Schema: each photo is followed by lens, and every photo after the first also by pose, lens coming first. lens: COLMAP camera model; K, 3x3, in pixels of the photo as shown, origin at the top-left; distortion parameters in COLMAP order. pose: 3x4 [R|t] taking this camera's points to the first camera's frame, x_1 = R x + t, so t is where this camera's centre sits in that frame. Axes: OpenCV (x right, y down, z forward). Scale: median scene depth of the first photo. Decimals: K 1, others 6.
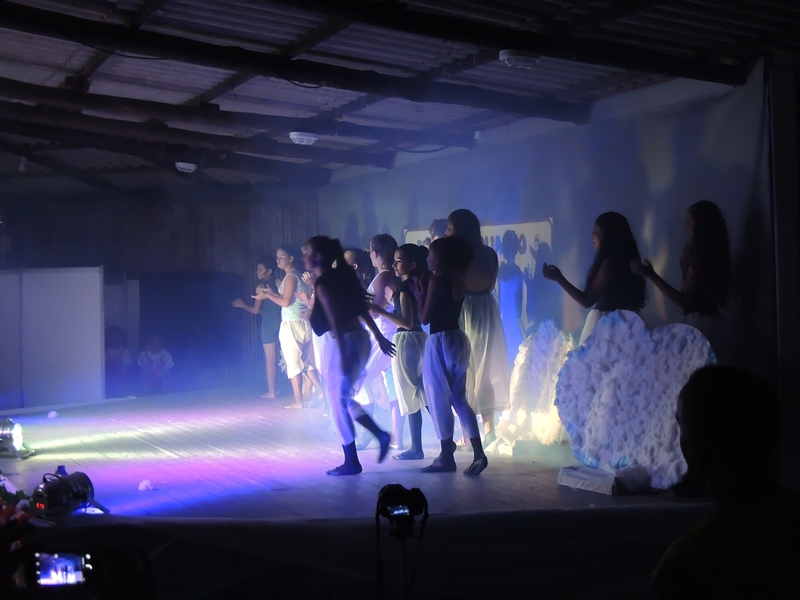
lens RADIAL K [[1181.6, 0, 390.9], [0, 1181.6, 309.0], [0, 0, 1]] dist [-0.073208, 0.000000]
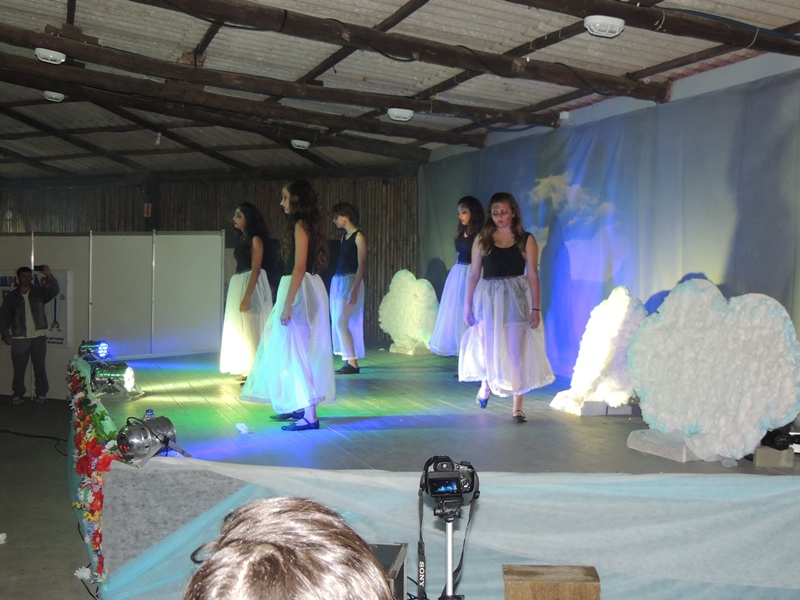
lens RADIAL K [[980.9, 0, 403.3], [0, 980.9, 307.5], [0, 0, 1]] dist [-0.058448, 0.000000]
pose [[0.995696, 0.033491, -0.086420, 0.013661], [-0.031129, 0.999108, 0.028527, 0.007340], [0.087298, -0.025714, 0.995850, 0.110531]]
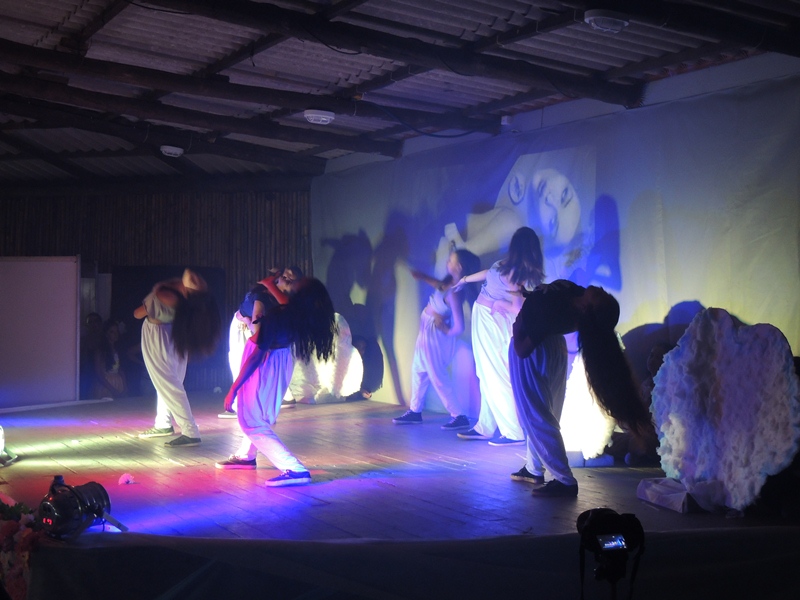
lens RADIAL K [[1181.6, 0, 403.1], [0, 1181.6, 305.4], [0, 0, 1]] dist [-0.073208, 0.000000]
pose [[0.997780, 0.020623, 0.063326, -0.071006], [-0.019935, 0.999735, -0.011480, 0.011164], [-0.063546, 0.010192, 0.997927, 0.096648]]
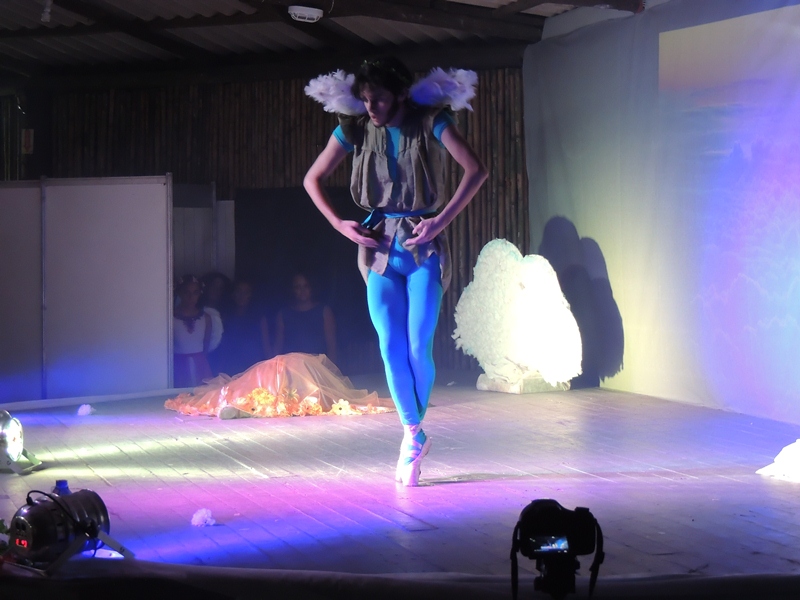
lens RADIAL K [[1906.8, 0, 398.5], [0, 1906.8, 301.3], [0, 0, 1]] dist [0.000635, 0.000000]
pose [[0.989706, 0.011550, -0.142649, 0.025716], [-0.008871, 0.999773, 0.019397, 0.013945], [0.142841, -0.017931, 0.989583, 0.028883]]
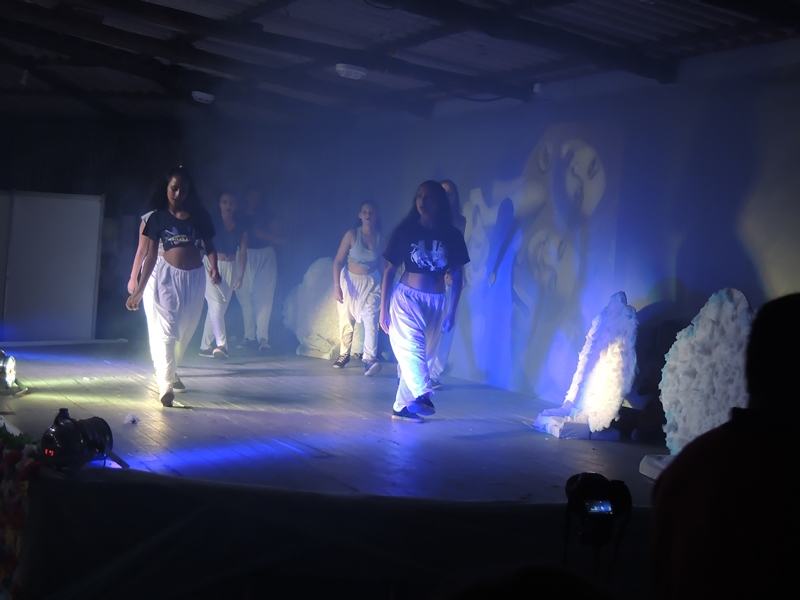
lens RADIAL K [[1181.6, 0, 402.4], [0, 1181.6, 304.7], [0, 0, 1]] dist [-0.073208, 0.000000]
pose [[0.995044, 0.089085, 0.044167, -0.064962], [-0.089988, 0.995764, 0.018885, 0.014744], [-0.042298, -0.022766, 0.998846, 0.097822]]
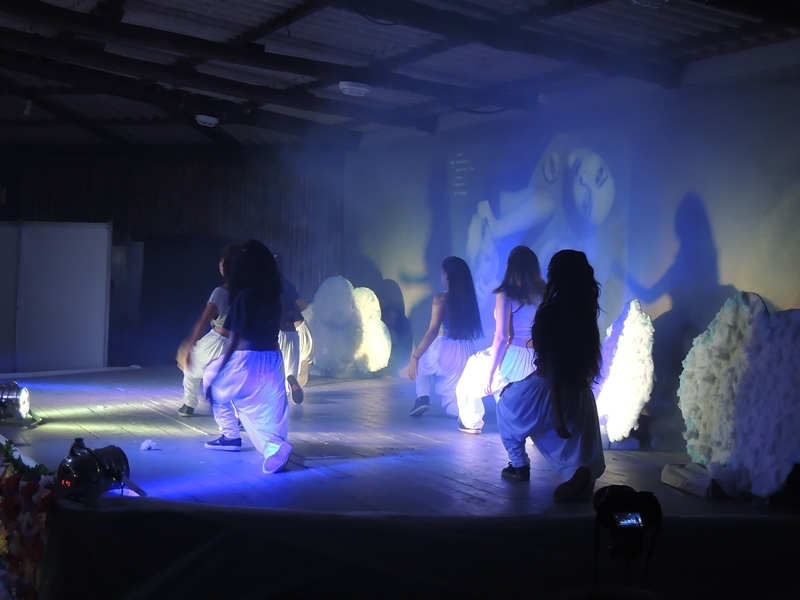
lens RADIAL K [[1181.6, 0, 403.4], [0, 1181.6, 306.7], [0, 0, 1]] dist [-0.073208, 0.000000]
pose [[0.998009, 0.051917, 0.035816, -0.066631], [-0.052212, 0.998609, 0.007351, 0.014892], [-0.035384, -0.009207, 0.999331, 0.103226]]
